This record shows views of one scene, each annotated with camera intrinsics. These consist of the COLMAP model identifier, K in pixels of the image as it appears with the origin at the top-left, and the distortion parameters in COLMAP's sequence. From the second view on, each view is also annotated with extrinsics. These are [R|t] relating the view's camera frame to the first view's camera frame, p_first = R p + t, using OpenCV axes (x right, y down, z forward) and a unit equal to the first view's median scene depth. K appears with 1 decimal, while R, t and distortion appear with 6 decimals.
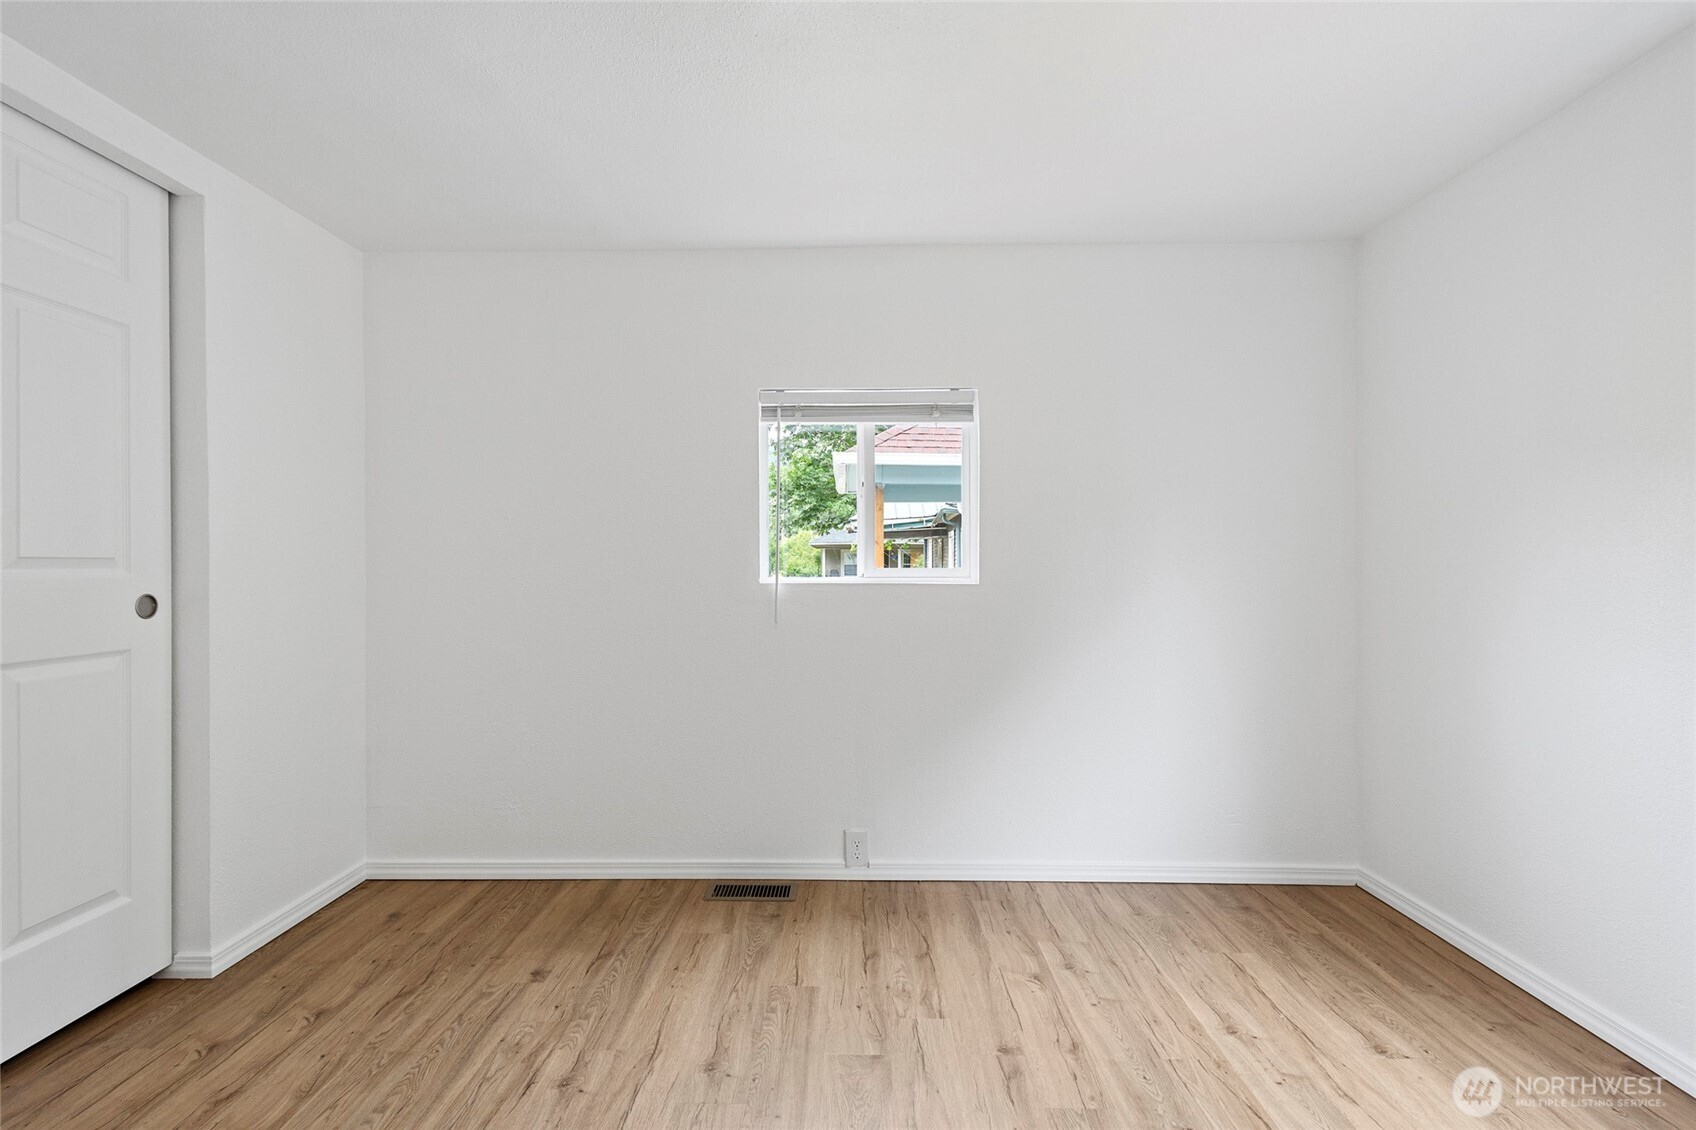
lens RADIAL K [[776.3, 0, 845.5], [0, 776.3, 566.4], [0, 0, 1]] dist [0.012178, -0.005042]
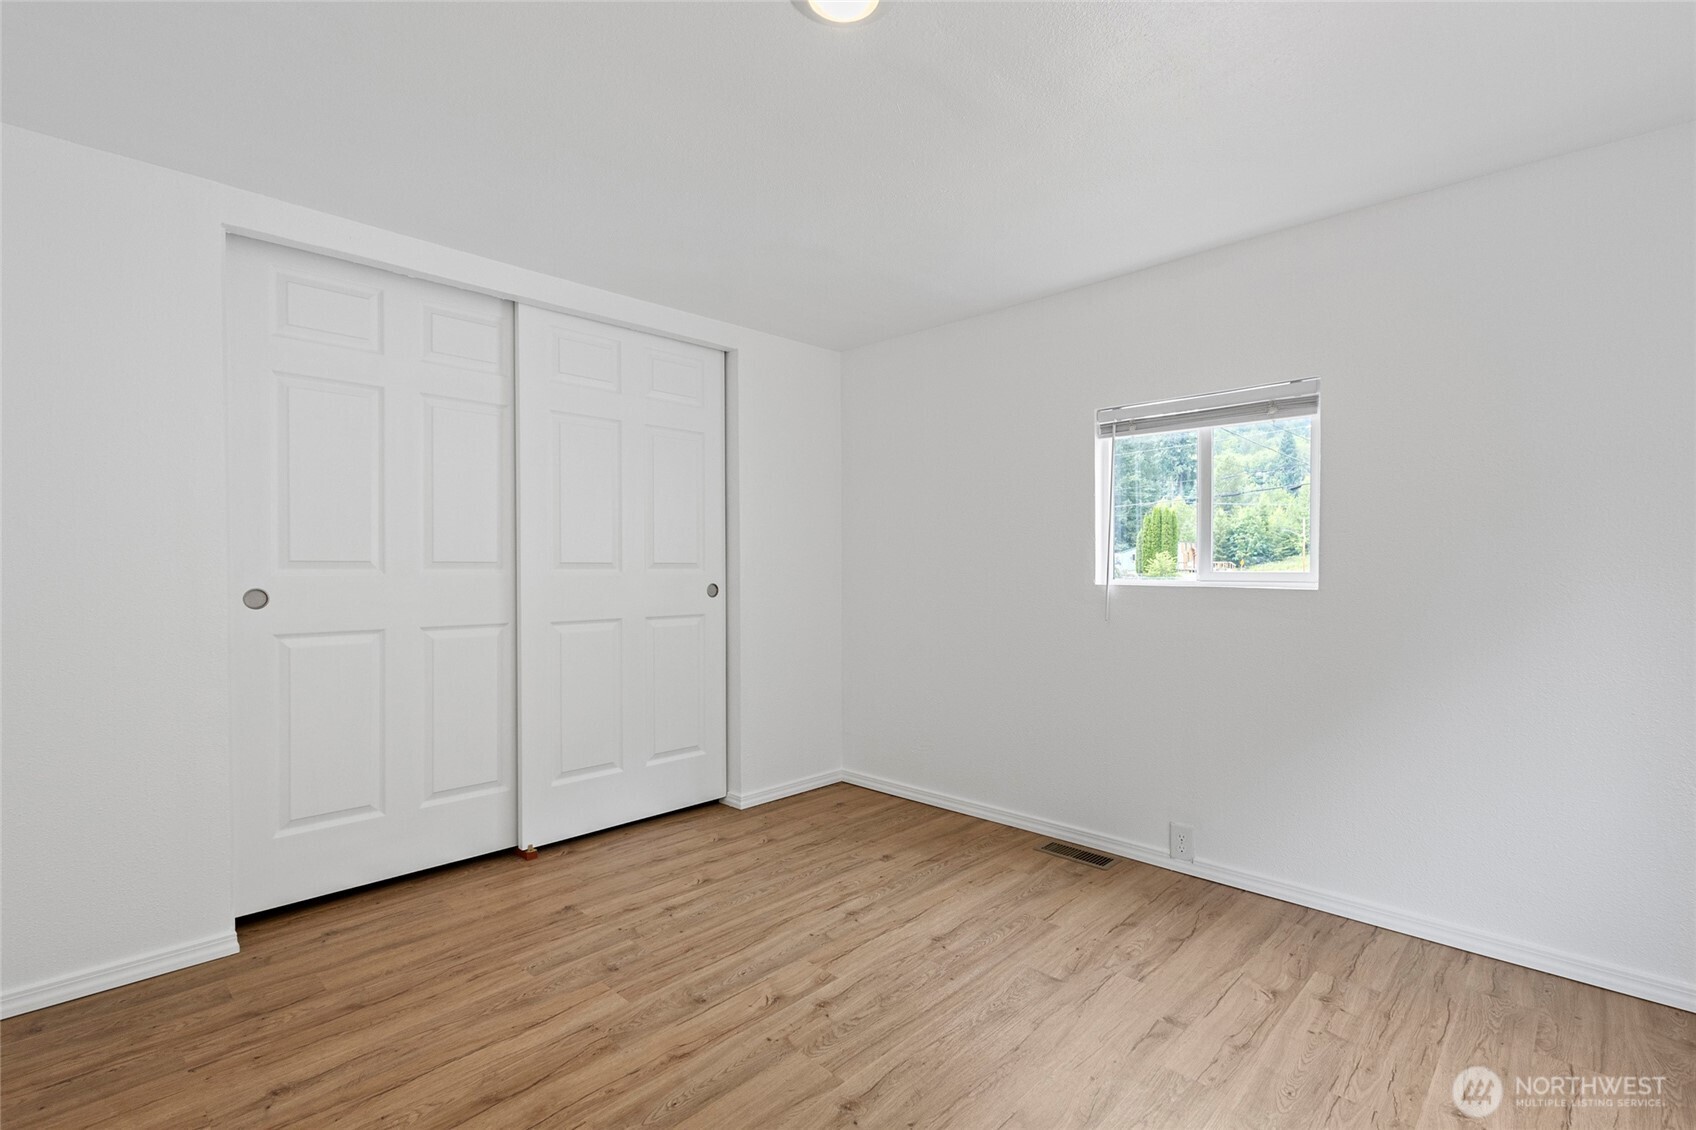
lens RADIAL K [[776.3, 0, 845.5], [0, 776.3, 566.4], [0, 0, 1]] dist [0.012178, -0.005042]
pose [[0.730342, 0.003344, -0.683074, 0.482708], [-0.002281, 0.999994, 0.002457, -0.006842], [0.683078, -0.000237, 0.730345, -0.075208]]
